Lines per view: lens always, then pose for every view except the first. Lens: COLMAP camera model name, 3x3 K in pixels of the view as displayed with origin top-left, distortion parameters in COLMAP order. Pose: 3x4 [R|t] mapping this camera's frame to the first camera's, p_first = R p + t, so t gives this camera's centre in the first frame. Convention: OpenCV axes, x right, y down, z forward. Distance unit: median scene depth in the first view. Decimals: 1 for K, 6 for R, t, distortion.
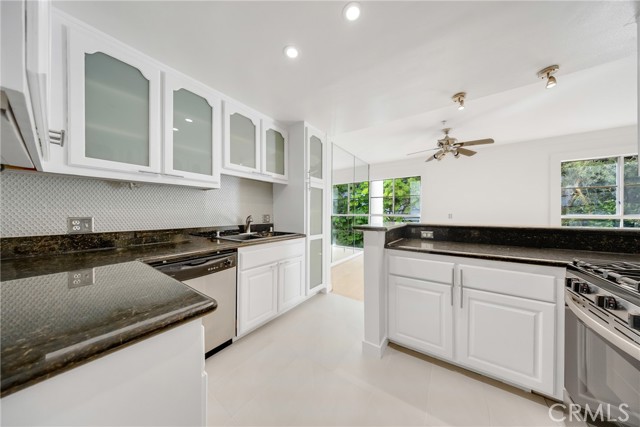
lens RADIAL K [[188.1, 0, 314.6], [0, 188.1, 215.6], [0, 0, 1]] dist [-0.002175, -0.000481]
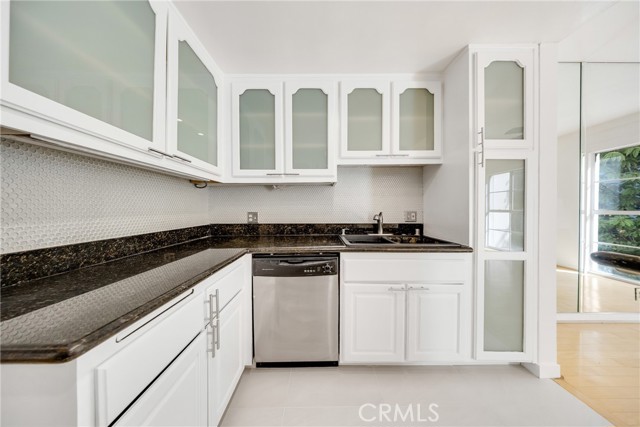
lens RADIAL K [[188.1, 0, 317.9], [0, 188.1, 209.8], [0, 0, 1]] dist [-0.002175, -0.000481]
pose [[0.592536, 0.002954, -0.805538, 0.142089], [-0.008093, 0.999965, -0.002286, -0.006699], [0.805503, 0.007874, 0.592539, 0.342657]]
